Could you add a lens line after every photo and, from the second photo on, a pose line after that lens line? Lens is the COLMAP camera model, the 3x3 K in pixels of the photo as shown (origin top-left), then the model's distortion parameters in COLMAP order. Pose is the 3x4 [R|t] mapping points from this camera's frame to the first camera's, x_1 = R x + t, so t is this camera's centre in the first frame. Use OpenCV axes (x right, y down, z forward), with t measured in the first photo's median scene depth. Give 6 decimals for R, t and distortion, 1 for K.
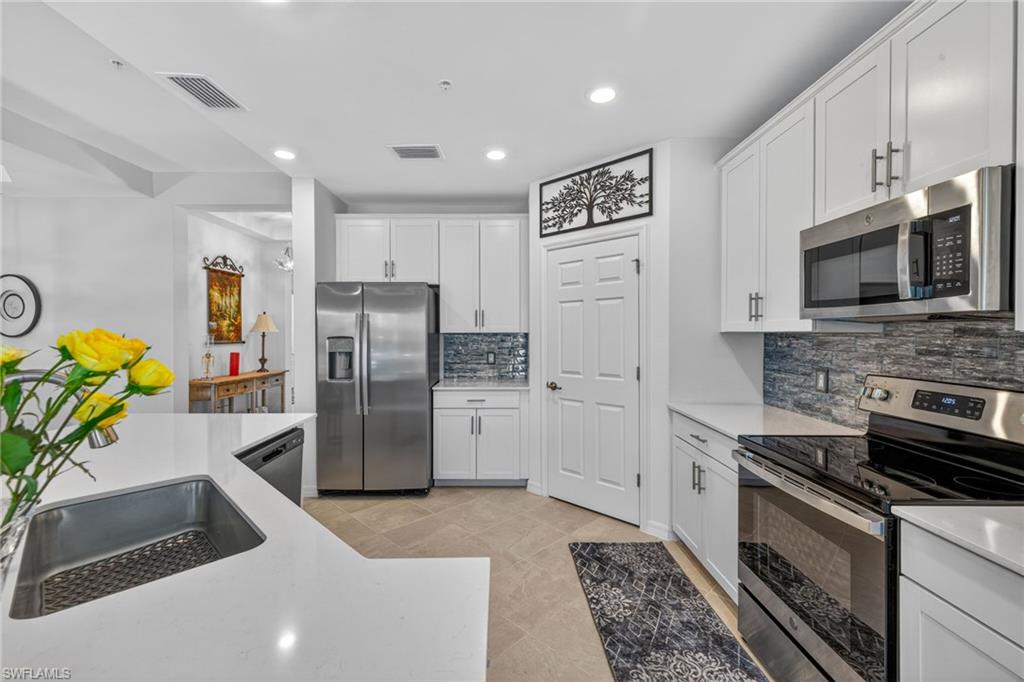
lens RADIAL K [[430.8, 0, 507.8], [0, 430.8, 333.8], [0, 0, 1]] dist [0.001723, 0.000257]
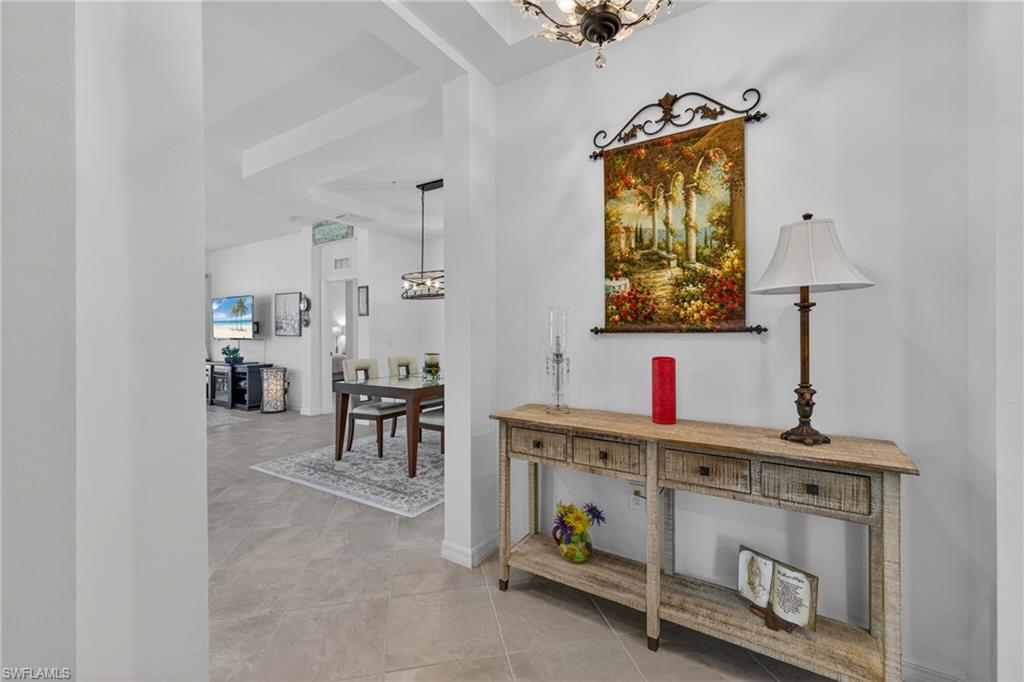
lens RADIAL K [[430.8, 0, 517.2], [0, 430.8, 339.5], [0, 0, 1]] dist [0.001723, 0.000257]
pose [[-0.540887, 0.012326, -0.841005, -0.447976], [0.001889, 0.999908, 0.013440, 0.039158], [0.841093, 0.005681, -0.540860, 1.794390]]
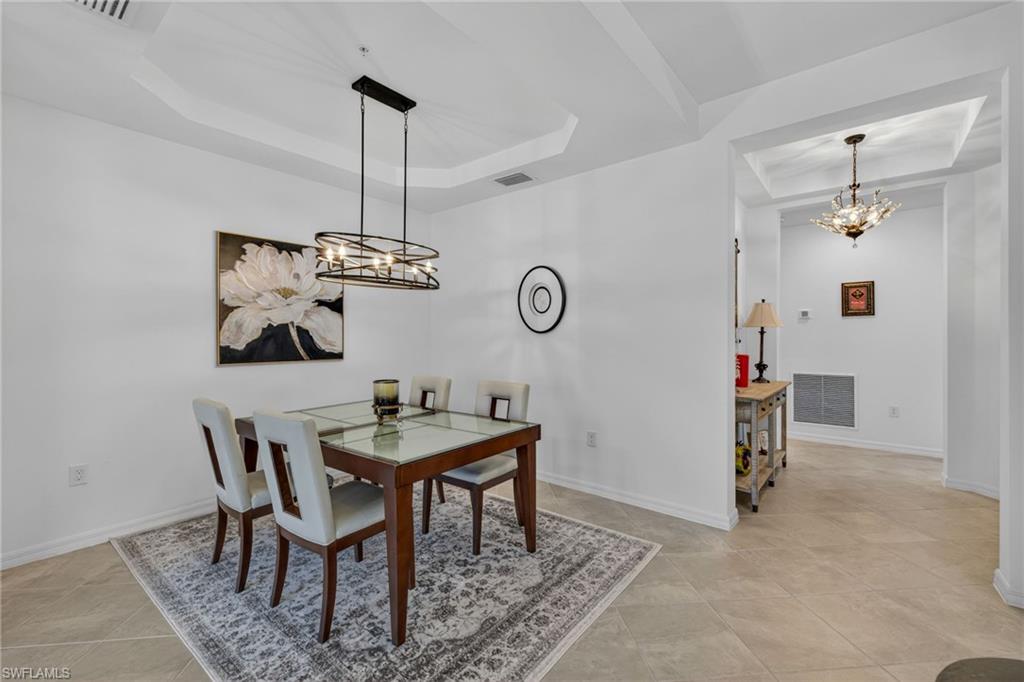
lens RADIAL K [[430.8, 0, 502.7], [0, 430.8, 335.4], [0, 0, 1]] dist [0.001723, 0.000257]
pose [[0.762508, 0.000385, -0.646979, -0.776179], [-0.000346, 1.000000, 0.000188, 0.017272], [0.646979, 0.000081, 0.762508, 0.299125]]
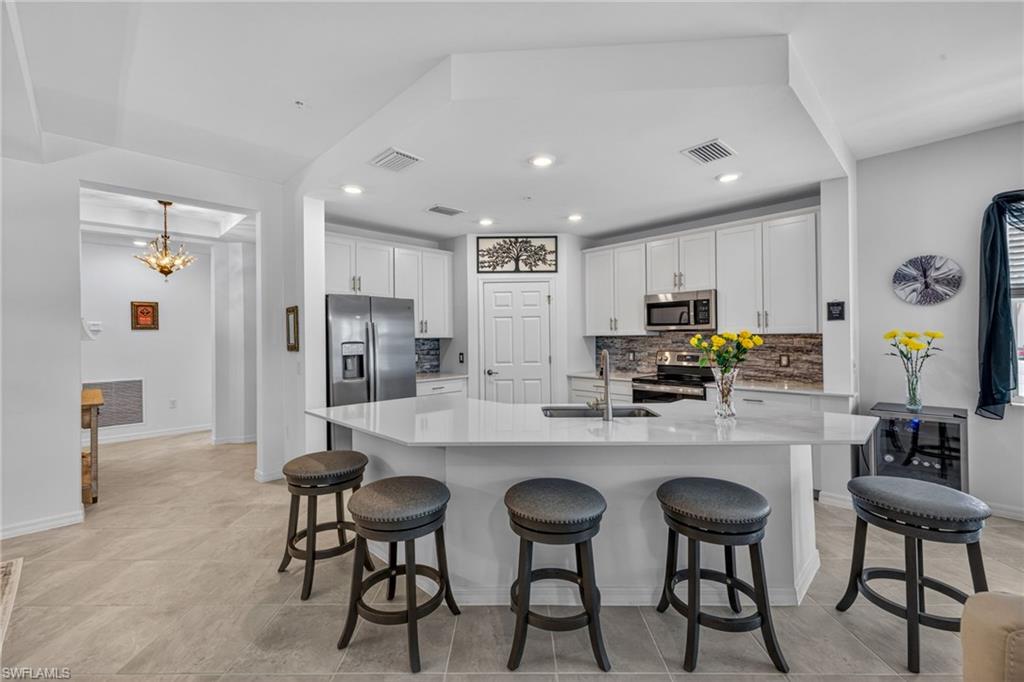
lens RADIAL K [[430.8, 0, 509.4], [0, 430.8, 337.0], [0, 0, 1]] dist [0.001723, 0.000257]
pose [[0.714693, -0.007129, 0.699402, -0.986050], [0.011573, 0.999932, -0.001634, 0.000154], [-0.699342, 0.009261, 0.714727, -0.148207]]
